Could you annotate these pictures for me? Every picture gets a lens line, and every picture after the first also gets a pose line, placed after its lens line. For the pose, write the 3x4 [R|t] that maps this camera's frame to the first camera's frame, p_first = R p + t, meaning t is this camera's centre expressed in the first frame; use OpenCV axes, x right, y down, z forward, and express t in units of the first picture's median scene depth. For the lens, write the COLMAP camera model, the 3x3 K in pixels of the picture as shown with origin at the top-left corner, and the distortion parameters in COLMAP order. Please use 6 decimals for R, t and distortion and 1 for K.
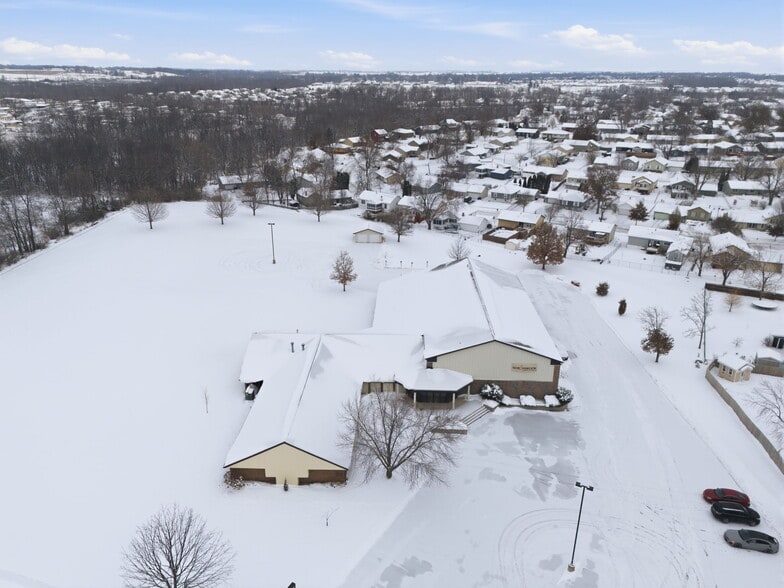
lens RADIAL K [[572.1, 0, 392.0], [0, 572.1, 294.0], [0, 0, 1]] dist [0.067220, -0.049139]
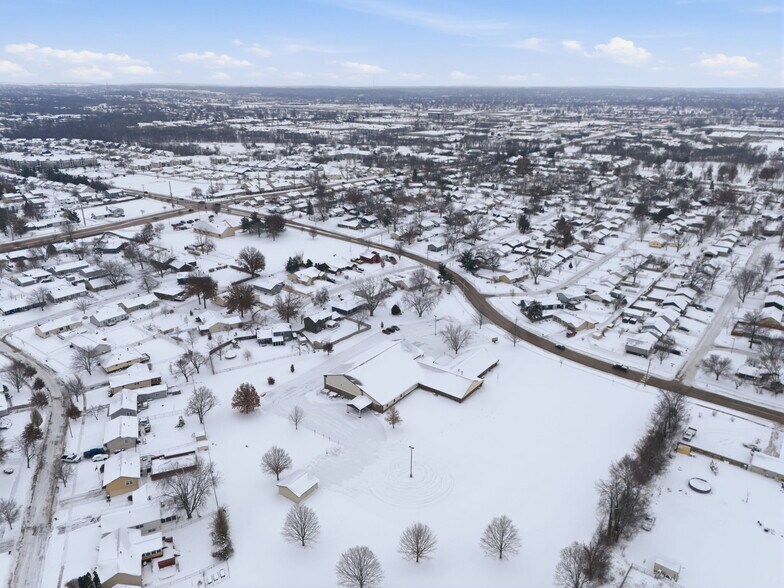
lens RADIAL K [[568.5, 0, 392.0], [0, 568.5, 294.0], [0, 0, 1]] dist [0.089649, -0.095532]
pose [[-0.814558, -0.208639, 0.541263, -0.604113], [0.199810, 0.775064, 0.599459, -0.873027], [-0.544584, 0.596444, -0.589646, 1.233159]]
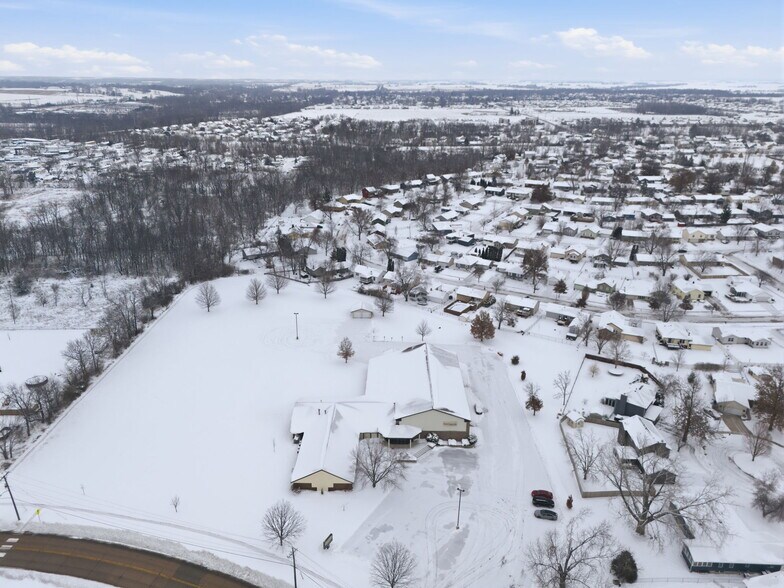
lens RADIAL K [[568.5, 0, 392.0], [0, 568.5, 294.0], [0, 0, 1]] dist [0.089649, -0.095532]
pose [[0.999866, -0.006391, 0.015092, 0.011900], [0.006579, 0.999900, -0.012480, -0.123494], [-0.015011, 0.012578, 0.999808, -0.379239]]
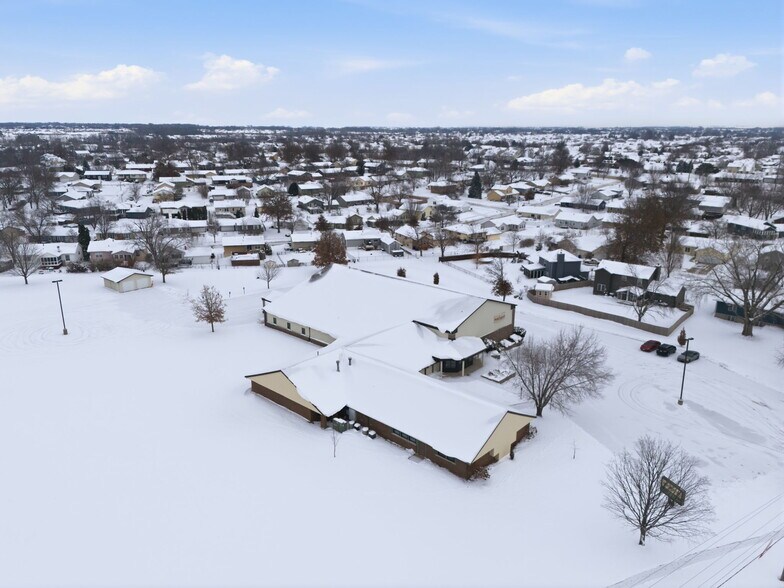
lens RADIAL K [[572.1, 0, 392.0], [0, 572.1, 294.0], [0, 0, 1]] dist [0.067220, -0.049139]
pose [[0.655323, -0.214738, 0.724182, -0.381502], [0.272225, 0.961453, 0.038754, -0.014566], [-0.704589, 0.171744, 0.688519, 0.151927]]
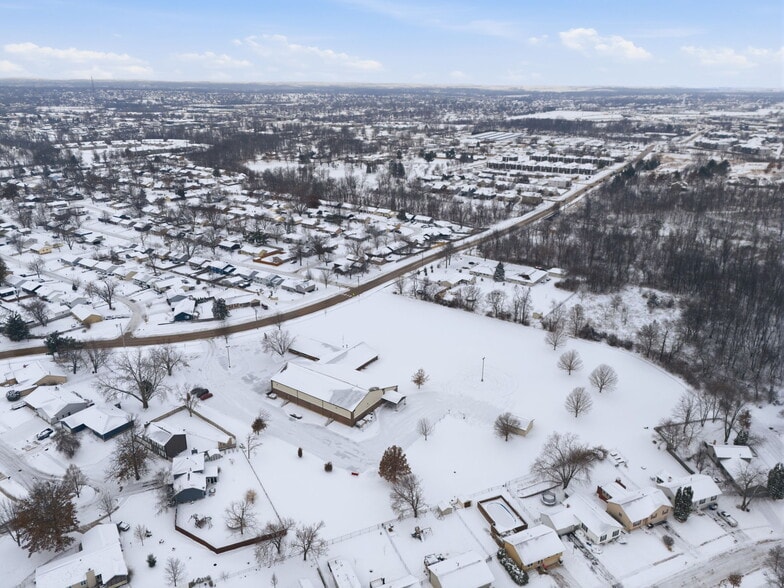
lens RADIAL K [[568.5, 0, 392.0], [0, 568.5, 294.0], [0, 0, 1]] dist [0.089649, -0.095532]
pose [[-0.538450, 0.277173, -0.795768, 0.939141], [-0.321881, 0.805091, 0.498218, -0.793087], [0.778758, 0.524408, -0.344285, 1.013330]]
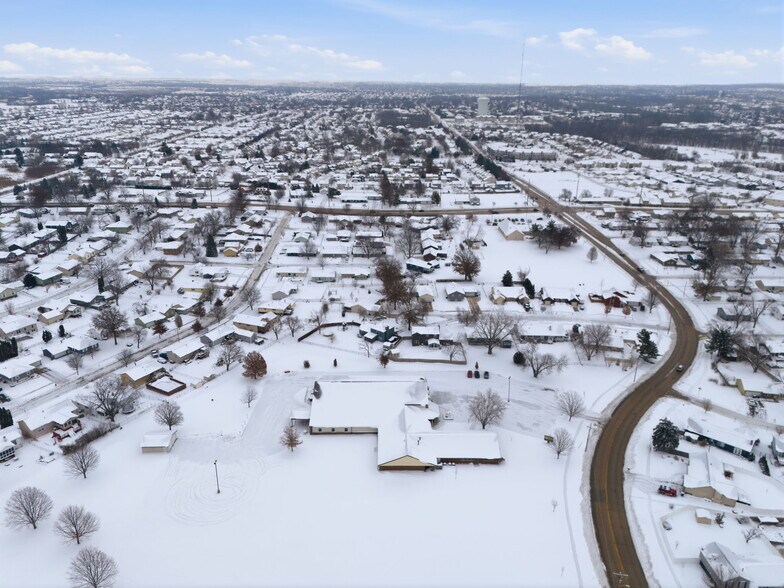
lens RADIAL K [[568.5, 0, 392.0], [0, 568.5, 294.0], [0, 0, 1]] dist [0.089649, -0.095532]
pose [[-0.037896, -0.356166, 0.933654, -0.934354], [0.351563, 0.869841, 0.346092, -0.546168], [-0.935397, 0.341354, 0.092252, 0.372337]]
